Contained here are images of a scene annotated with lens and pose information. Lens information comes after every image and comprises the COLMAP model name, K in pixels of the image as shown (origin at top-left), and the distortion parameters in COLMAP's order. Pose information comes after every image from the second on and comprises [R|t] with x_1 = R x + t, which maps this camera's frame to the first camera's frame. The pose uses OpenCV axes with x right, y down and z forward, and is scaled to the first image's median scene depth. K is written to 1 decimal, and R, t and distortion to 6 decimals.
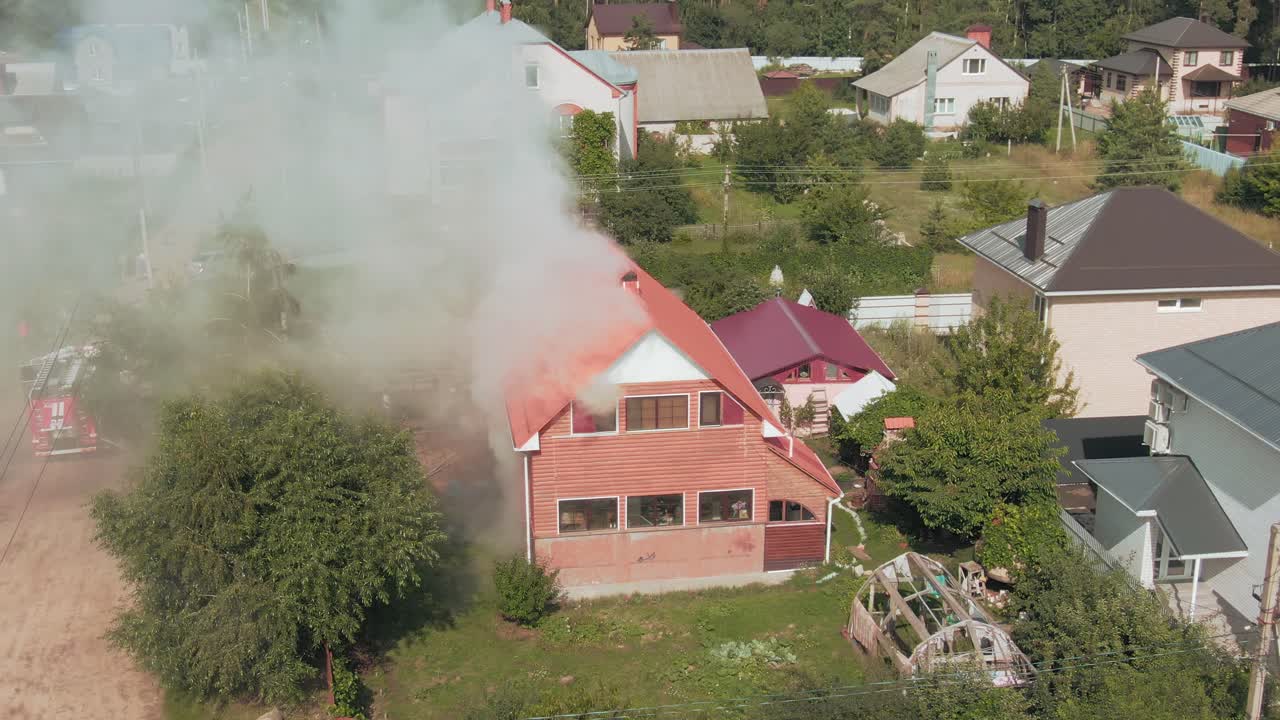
lens RADIAL K [[1444.7, 0, 633.3], [0, 1444.7, 358.8], [0, 0, 1]] dist [-0.014144, 0.000000]
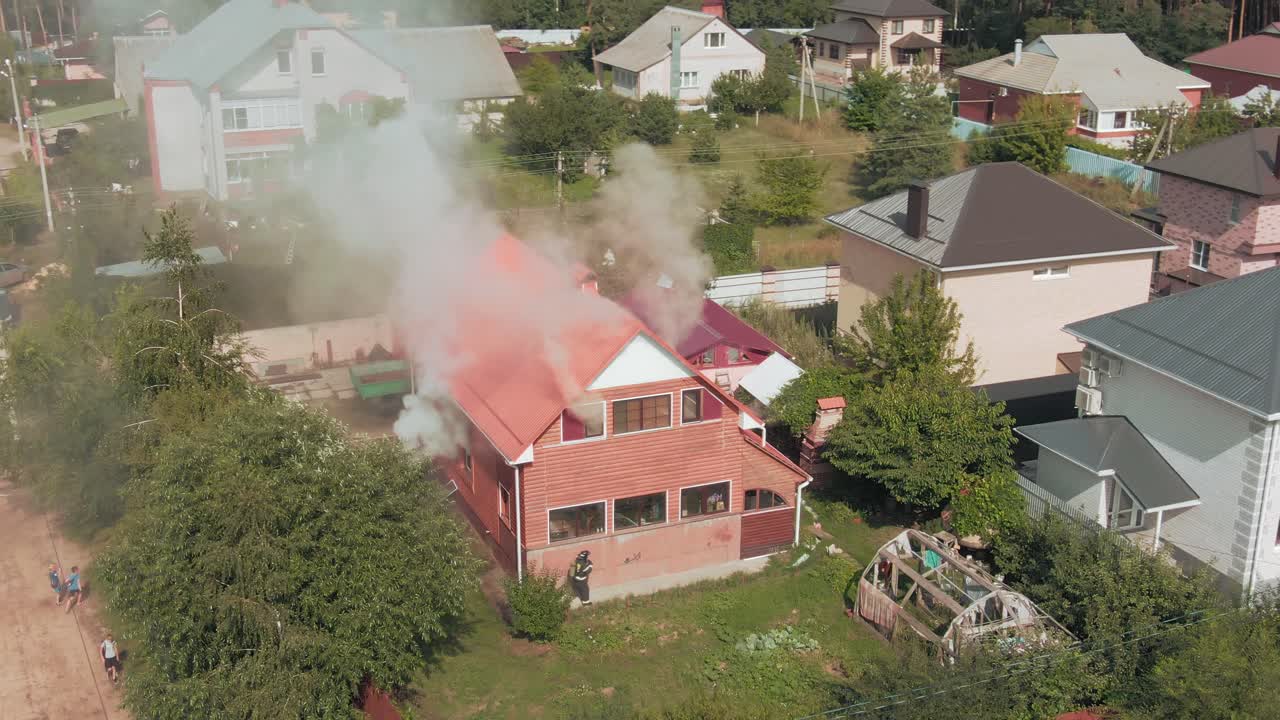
lens RADIAL K [[1444.7, 0, 635.2], [0, 1444.7, 359.9], [0, 0, 1]] dist [-0.014144, 0.000000]
pose [[0.970657, -0.069075, 0.230335, -0.195911], [0.063780, 0.997502, 0.030365, -0.027750], [-0.231857, -0.014783, 0.972638, 0.026257]]
